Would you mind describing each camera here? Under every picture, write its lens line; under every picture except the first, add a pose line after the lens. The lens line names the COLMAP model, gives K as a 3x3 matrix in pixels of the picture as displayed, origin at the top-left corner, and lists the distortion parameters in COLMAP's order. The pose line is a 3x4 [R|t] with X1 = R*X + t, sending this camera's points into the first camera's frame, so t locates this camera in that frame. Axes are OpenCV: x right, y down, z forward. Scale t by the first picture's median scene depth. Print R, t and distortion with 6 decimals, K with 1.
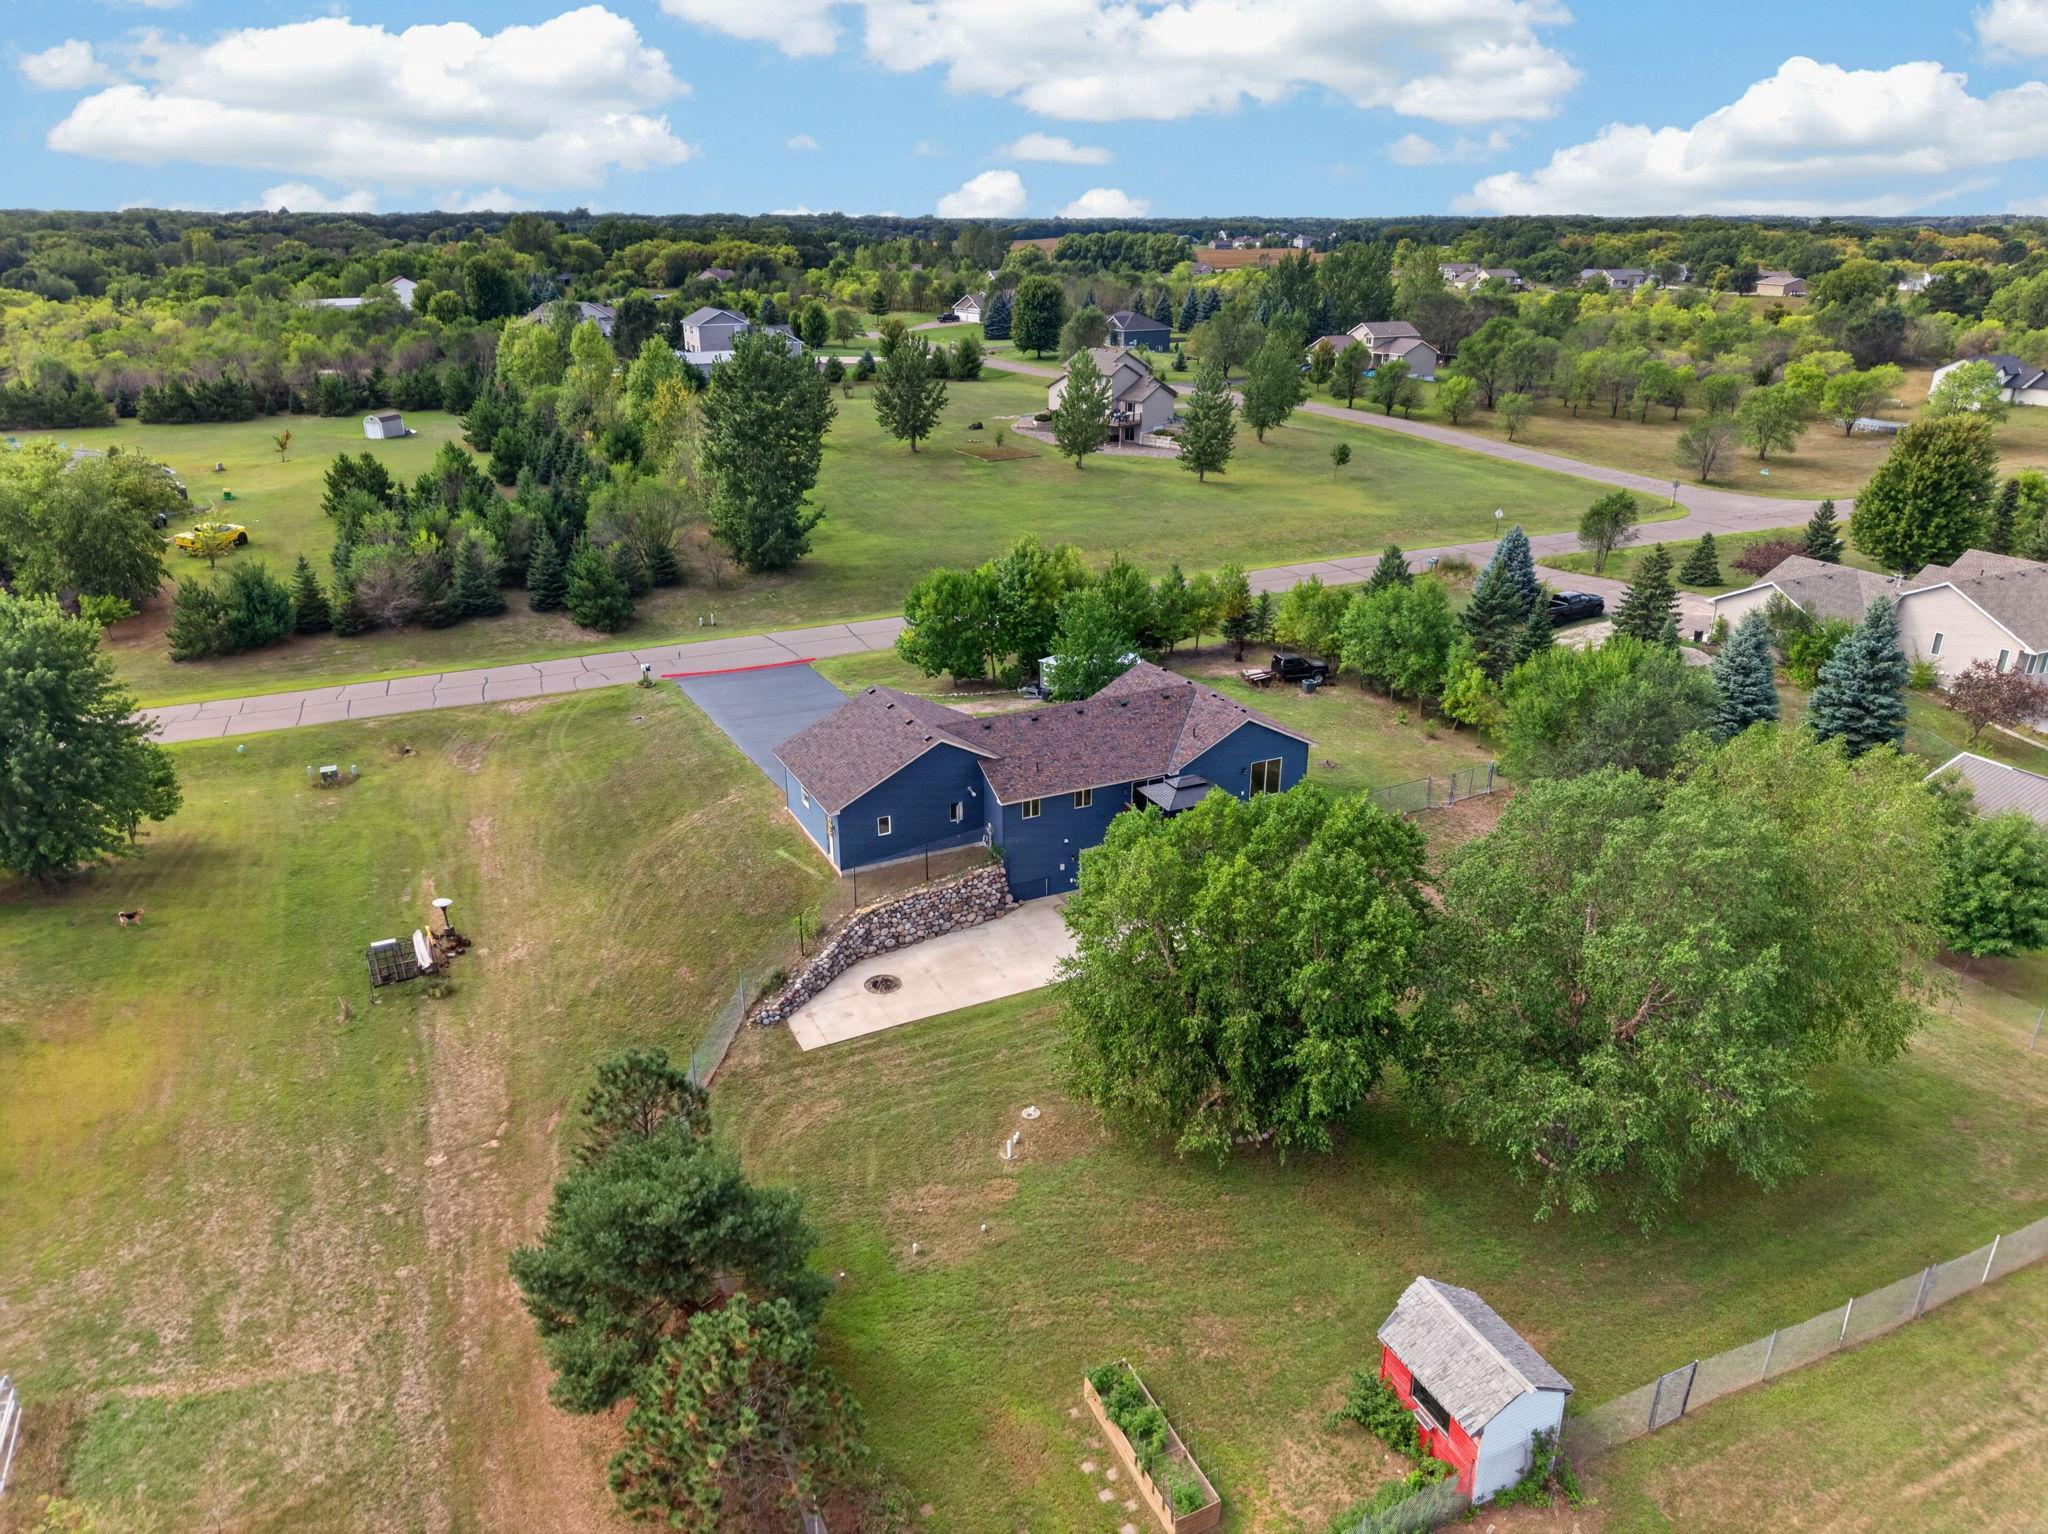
lens RADIAL K [[1374.6, 0, 1035.6], [0, 1374.6, 759.1], [0, 0, 1]] dist [0.023093, -0.023407]
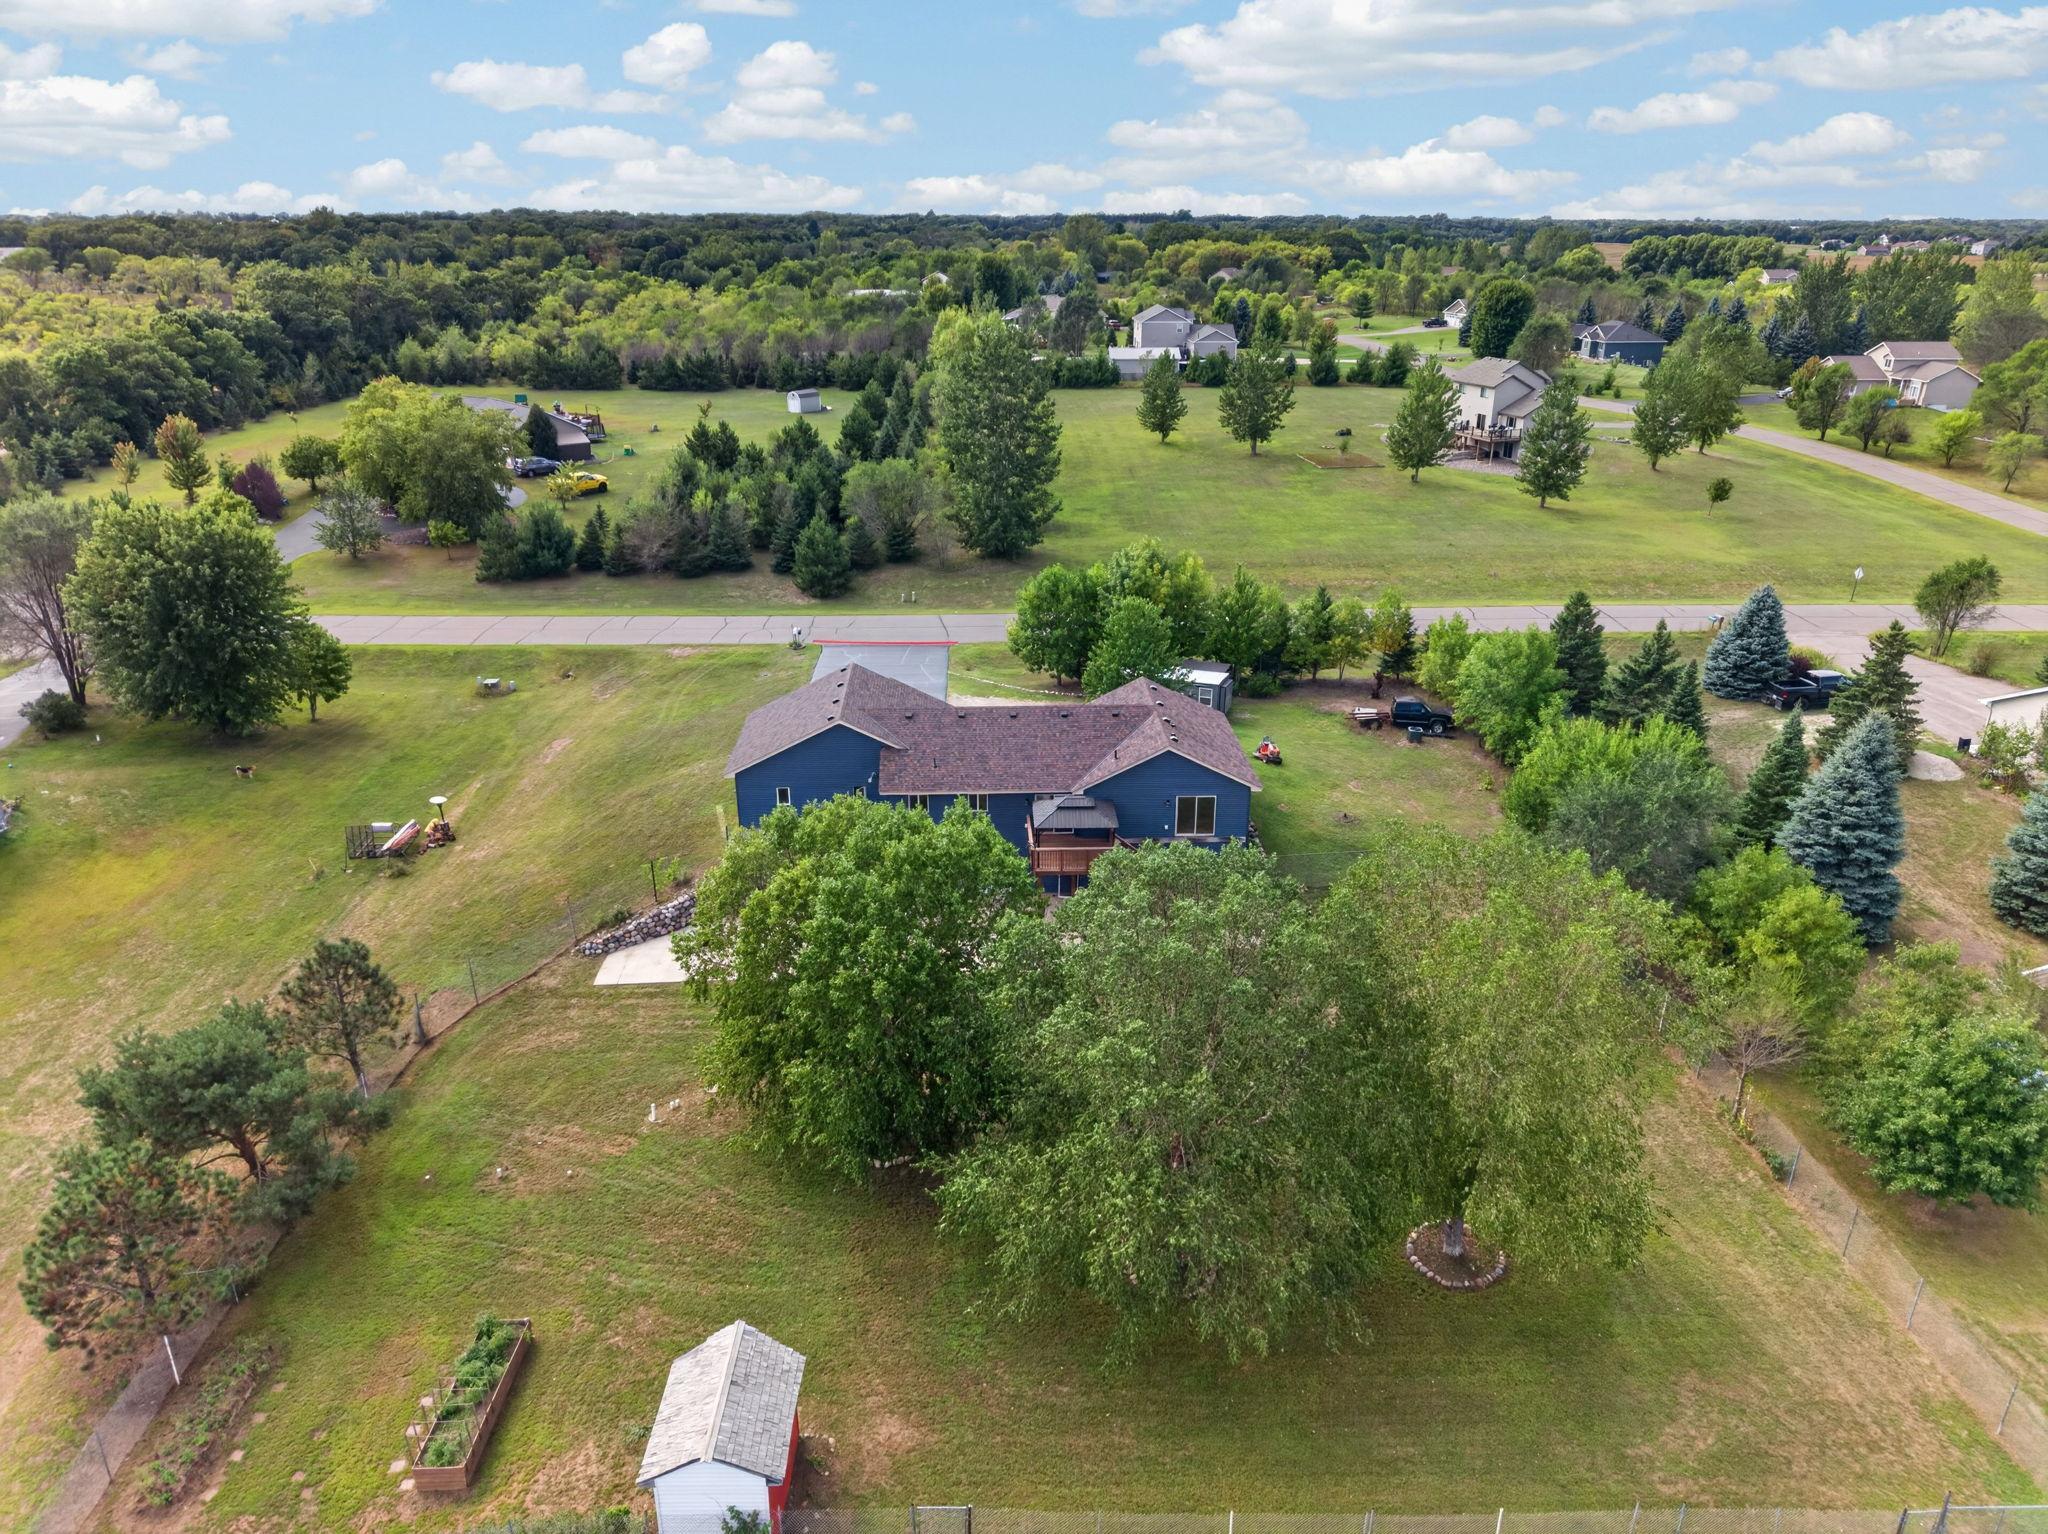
lens RADIAL K [[1374.6, 0, 1035.6], [0, 1374.6, 759.1], [0, 0, 1]] dist [0.023093, -0.023407]
pose [[0.916084, 0.149168, -0.372209, 0.276048], [-0.149585, 0.988354, 0.027937, -0.022704], [0.372042, 0.030085, 0.927728, 0.067506]]
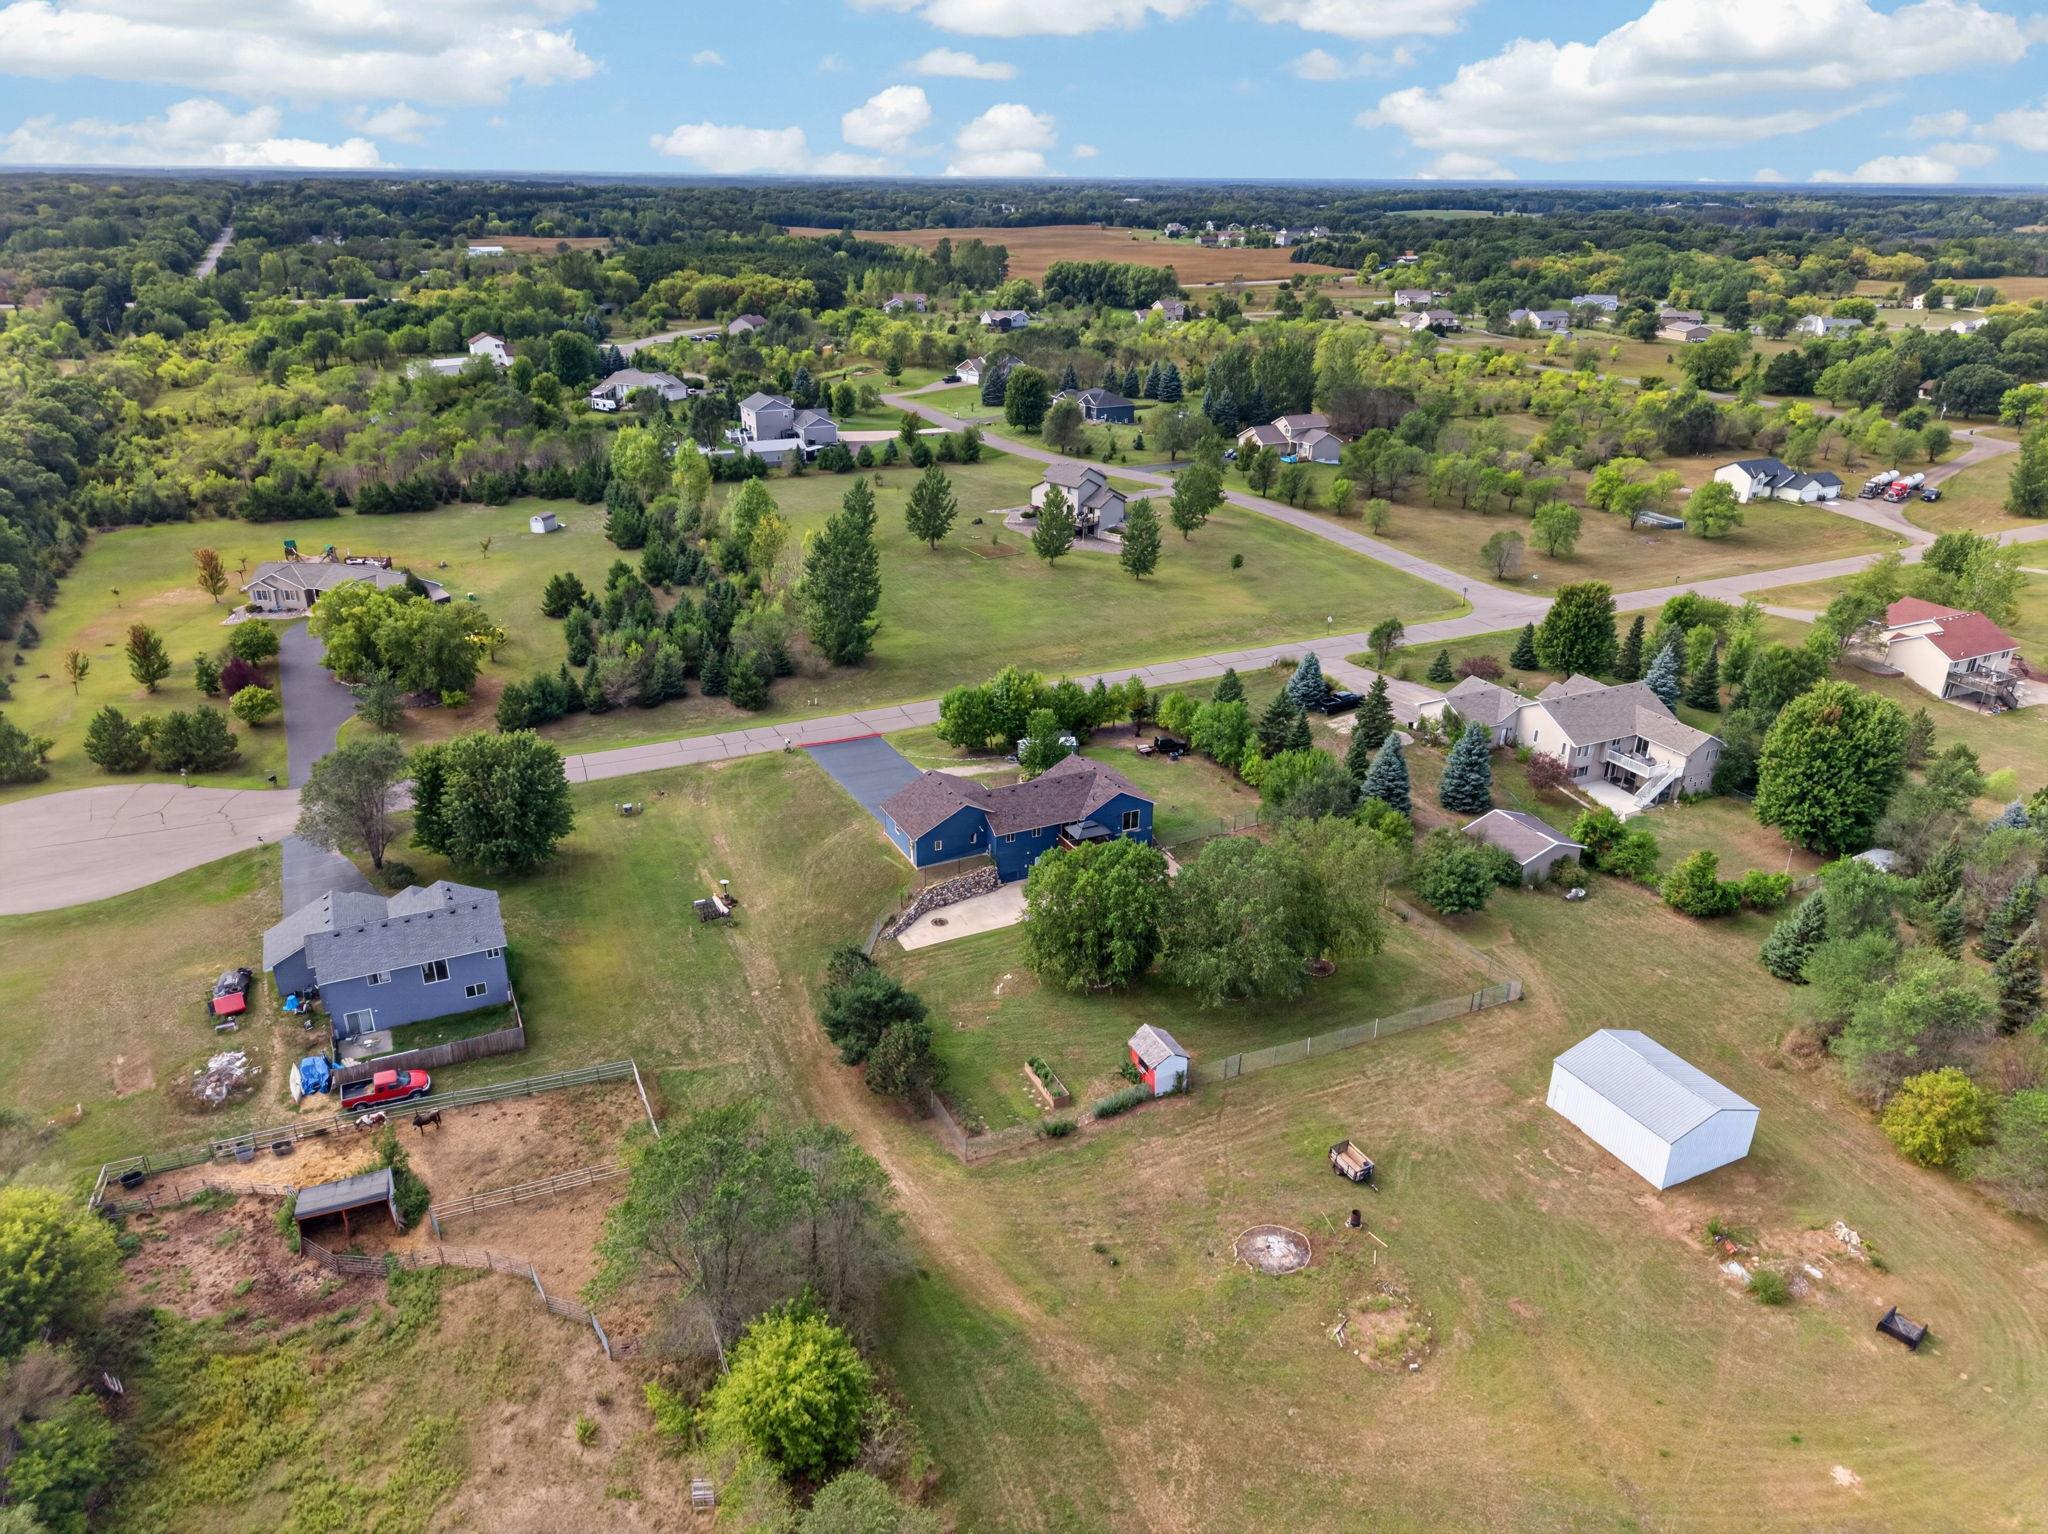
lens RADIAL K [[1360.0, 0, 1033.7], [0, 1360.0, 764.3], [0, 0, 1]] dist [0.103112, -0.205444]
pose [[0.999944, 0.008931, 0.005652, 0.011928], [-0.009104, 0.999471, 0.031235, -0.085018], [-0.005370, -0.031285, 0.999496, -0.633802]]
